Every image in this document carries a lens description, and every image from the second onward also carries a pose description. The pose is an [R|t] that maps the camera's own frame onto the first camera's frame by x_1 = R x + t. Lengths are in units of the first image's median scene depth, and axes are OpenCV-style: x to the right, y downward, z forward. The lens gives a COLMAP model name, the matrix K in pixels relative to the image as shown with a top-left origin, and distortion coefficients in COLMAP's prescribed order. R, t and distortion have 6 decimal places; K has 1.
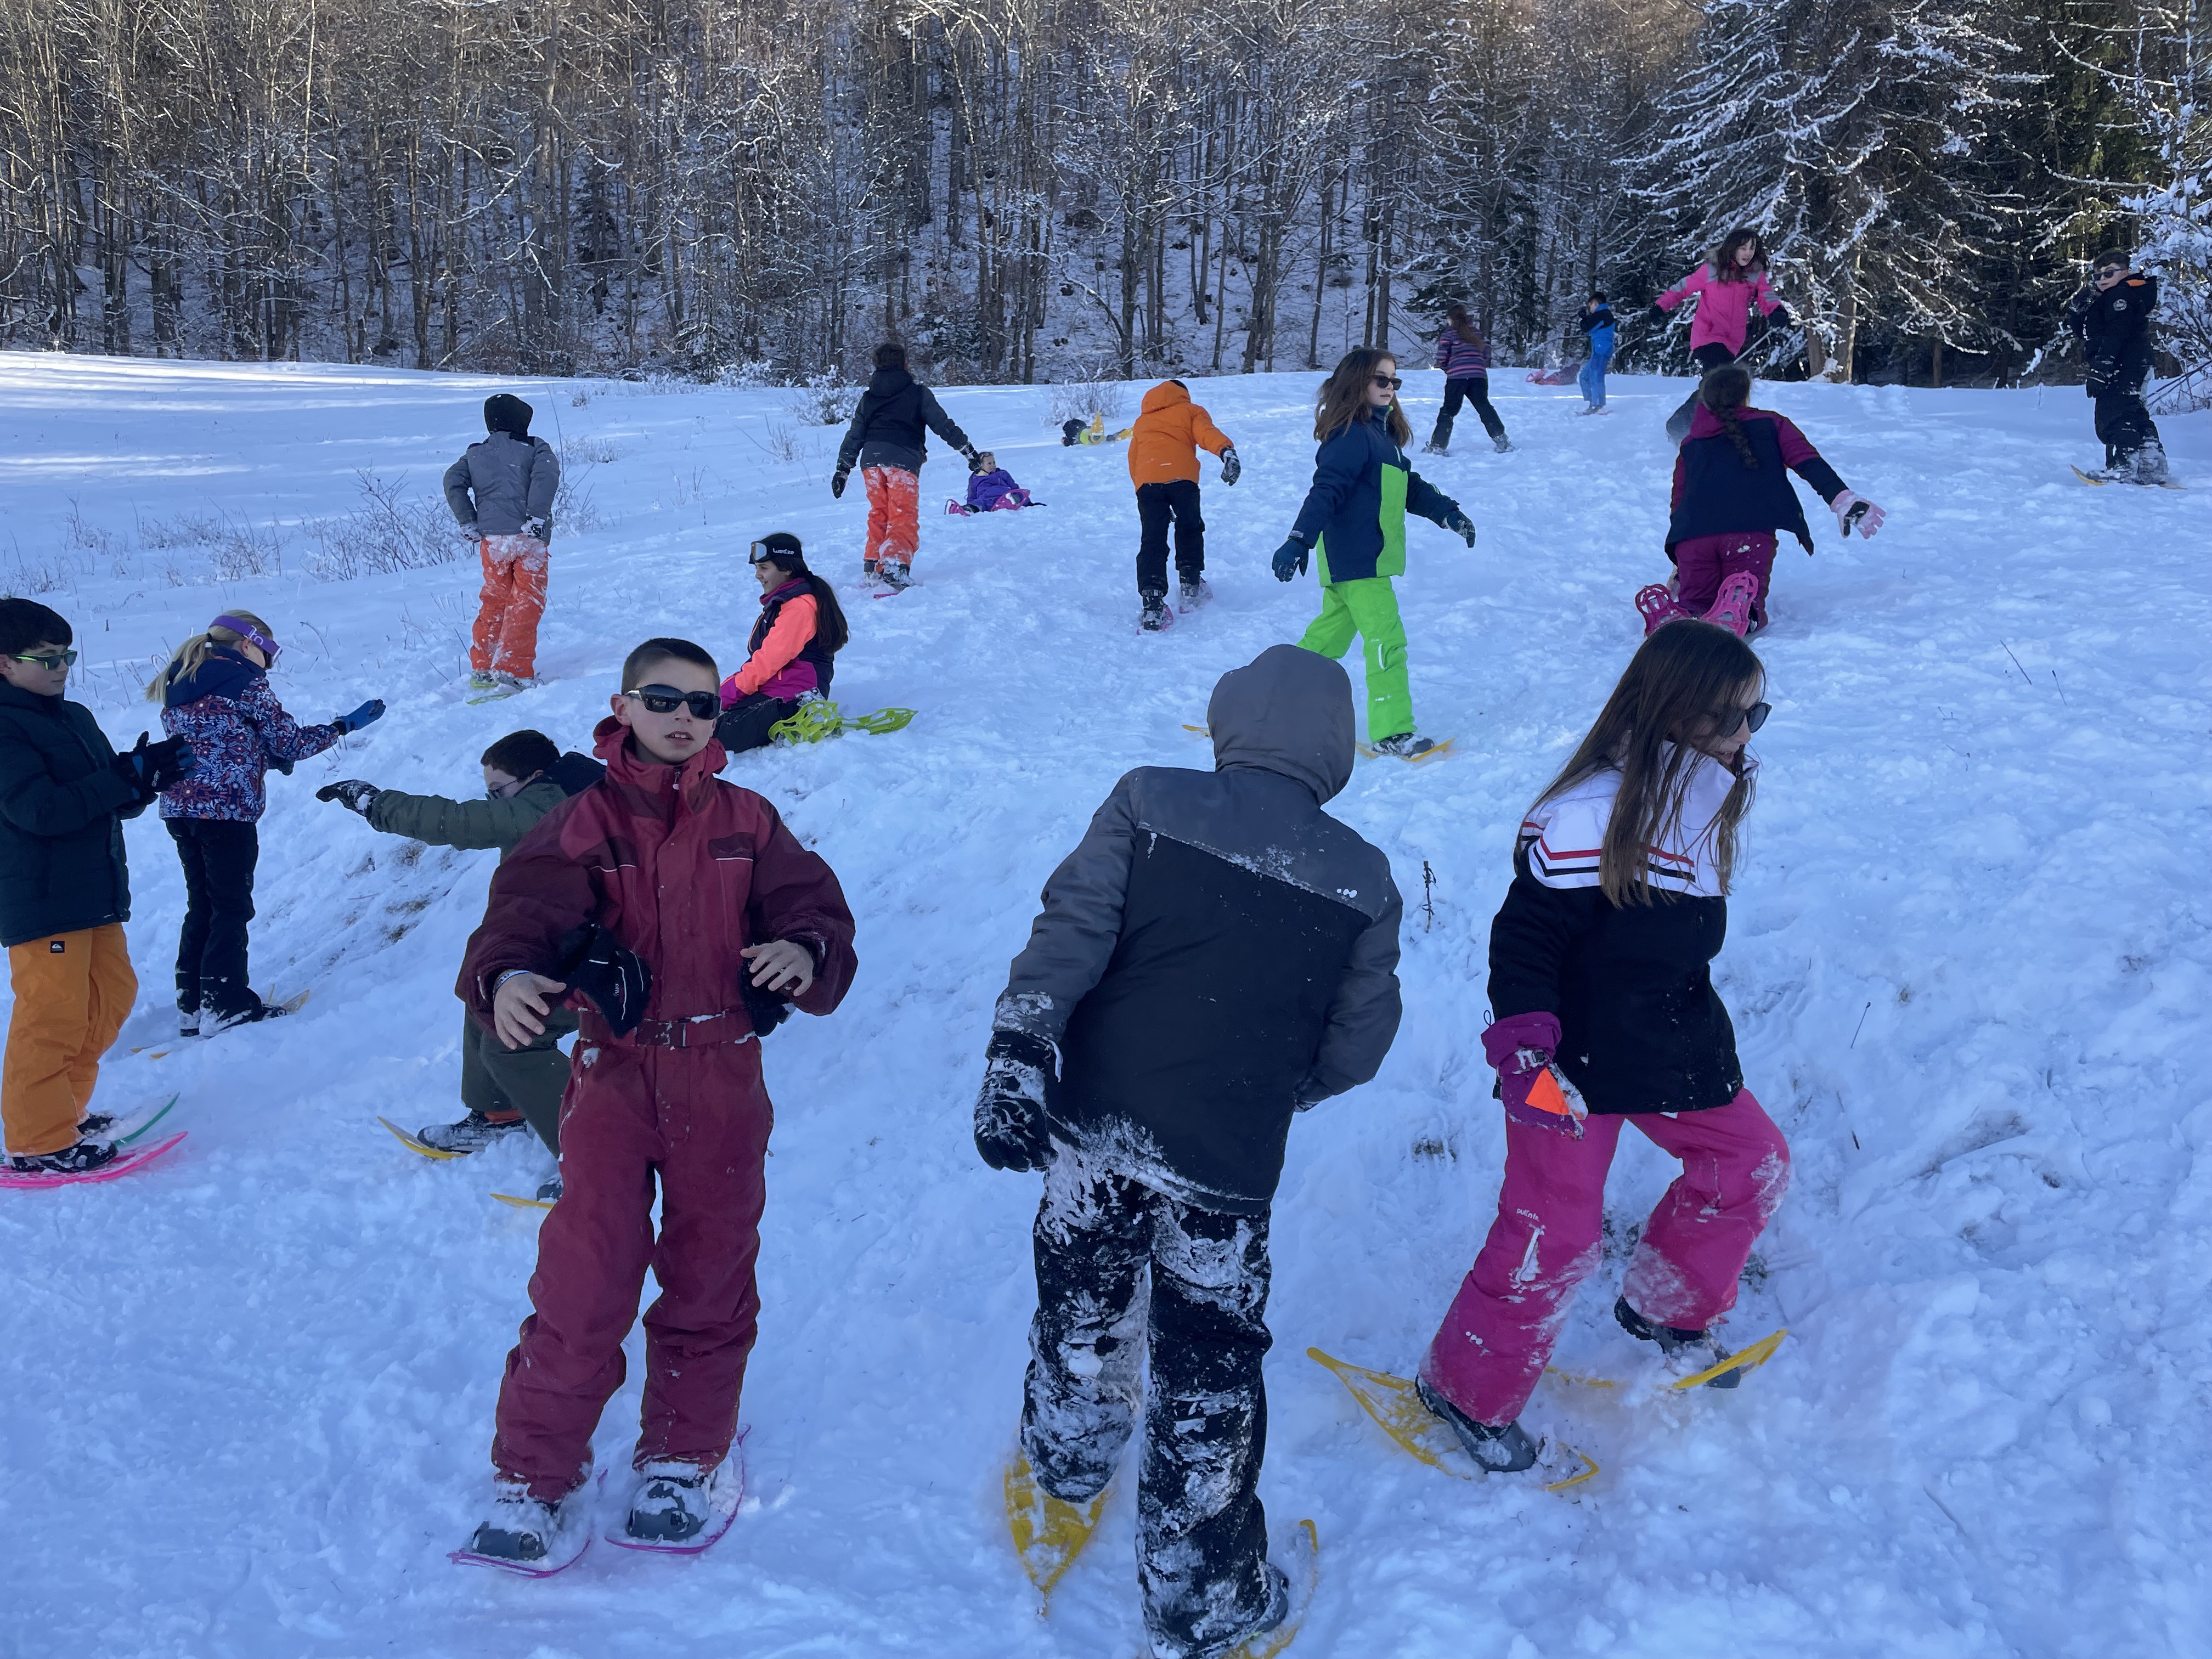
lens RADIAL K [[1671.6, 0, 1117.9], [0, 1671.6, 802.0], [0, 0, 1]] dist [0.098790, -0.124308]
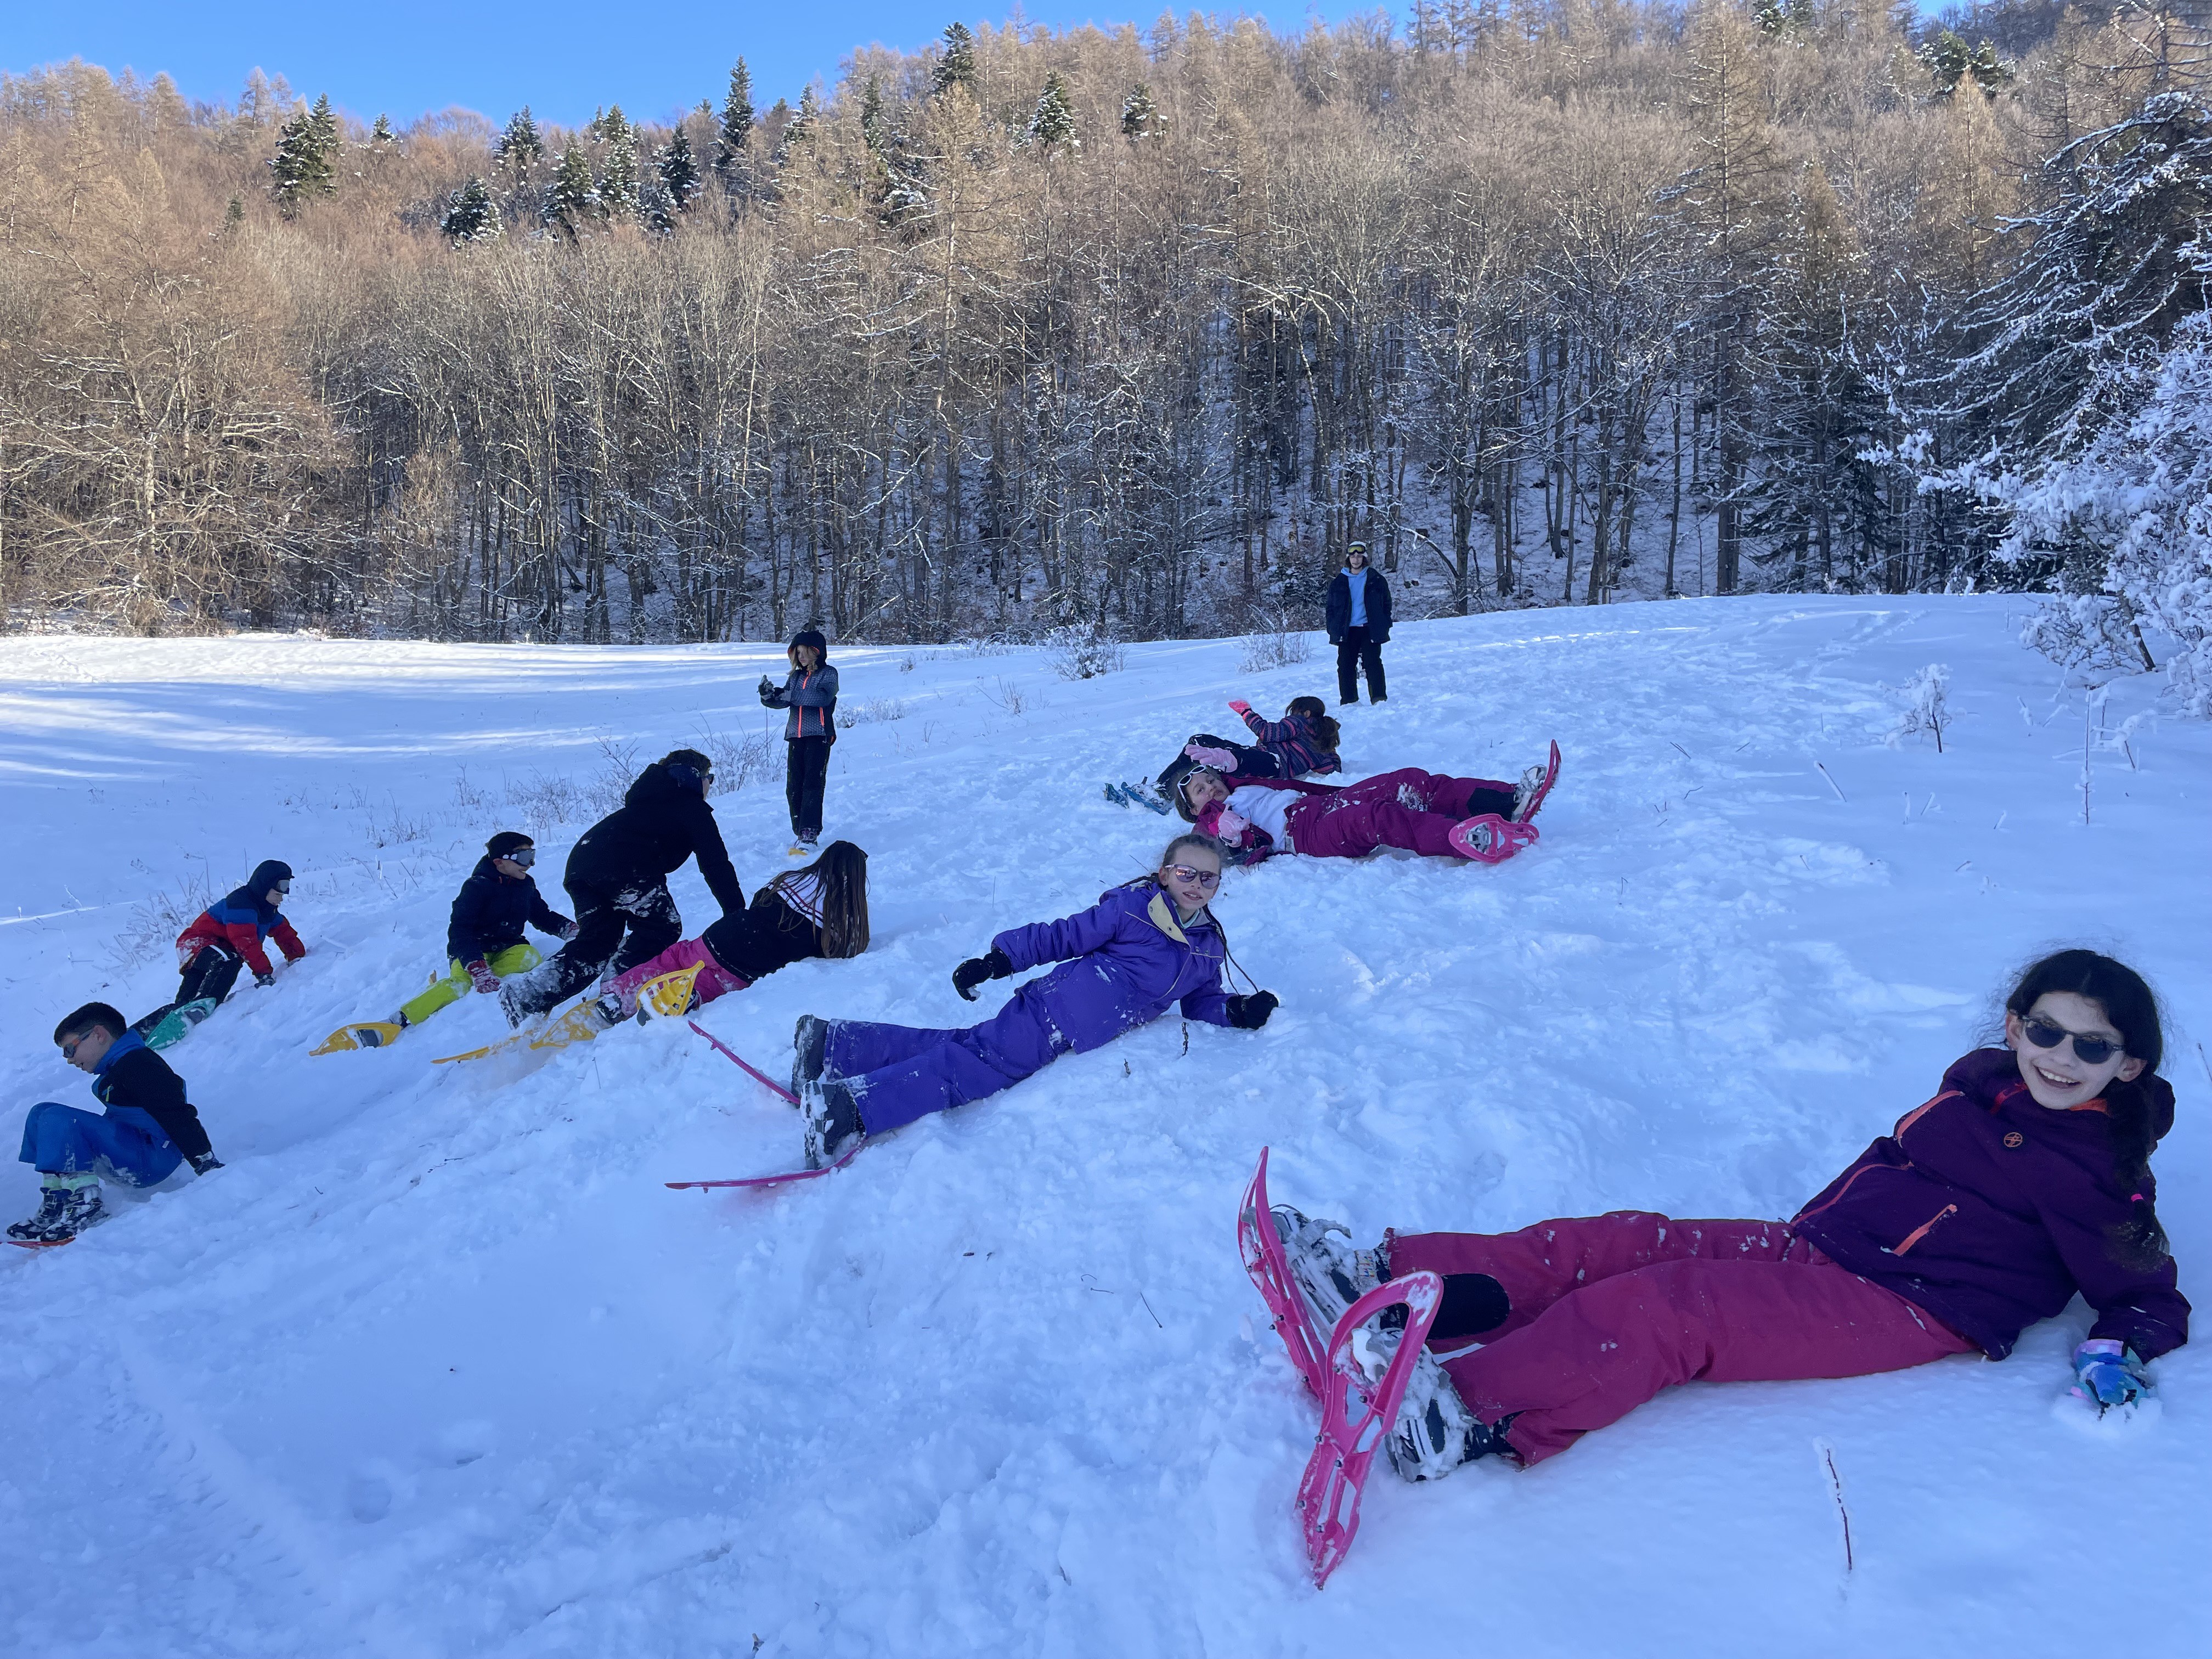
lens RADIAL K [[1671.6, 0, 1115.6], [0, 1671.6, 816.6], [0, 0, 1]] dist [0.098790, -0.124308]
pose [[0.968605, -0.019802, -0.247815, 0.055513], [-0.012588, 0.991638, -0.128438, 0.003589], [0.248286, 0.127525, 0.960256, -0.020451]]
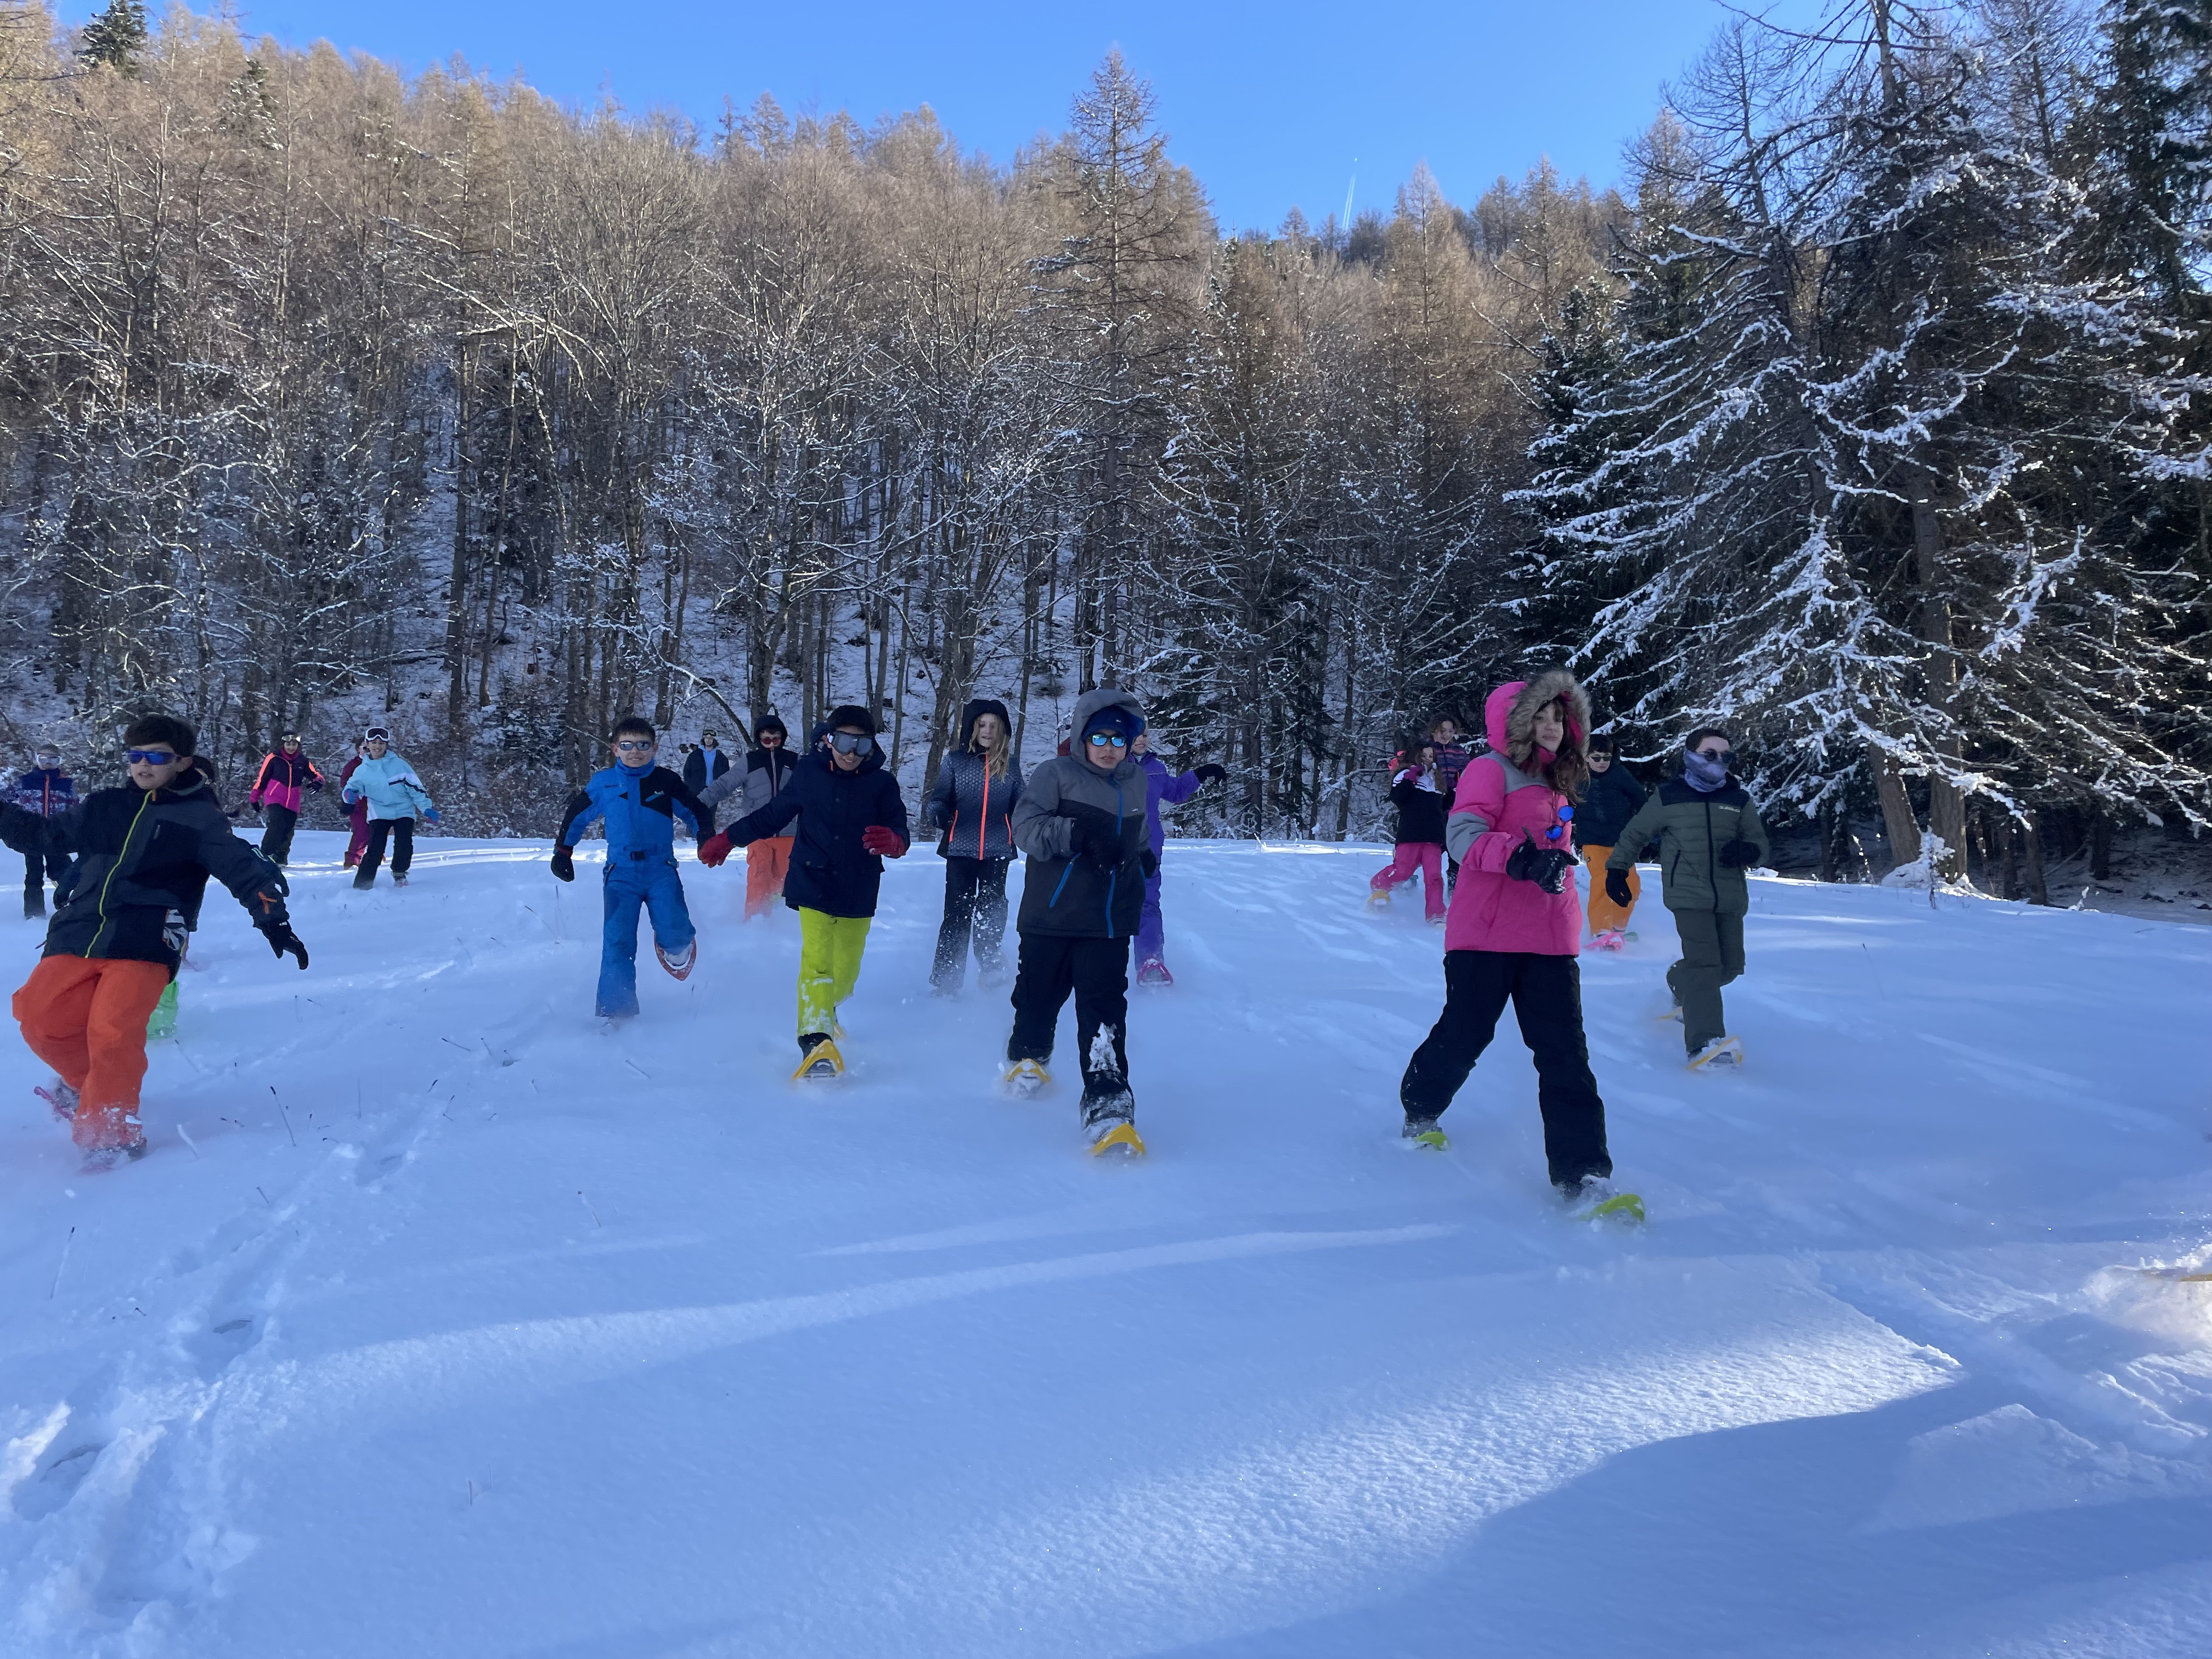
lens RADIAL K [[1671.6, 0, 1085.1], [0, 1671.6, 840.8], [0, 0, 1]] dist [0.098790, -0.124308]
pose [[0.988394, 0.023800, 0.150035, 0.040152], [0.008513, 0.977422, -0.211127, -0.088870], [-0.151672, 0.209954, 0.965875, 0.312283]]
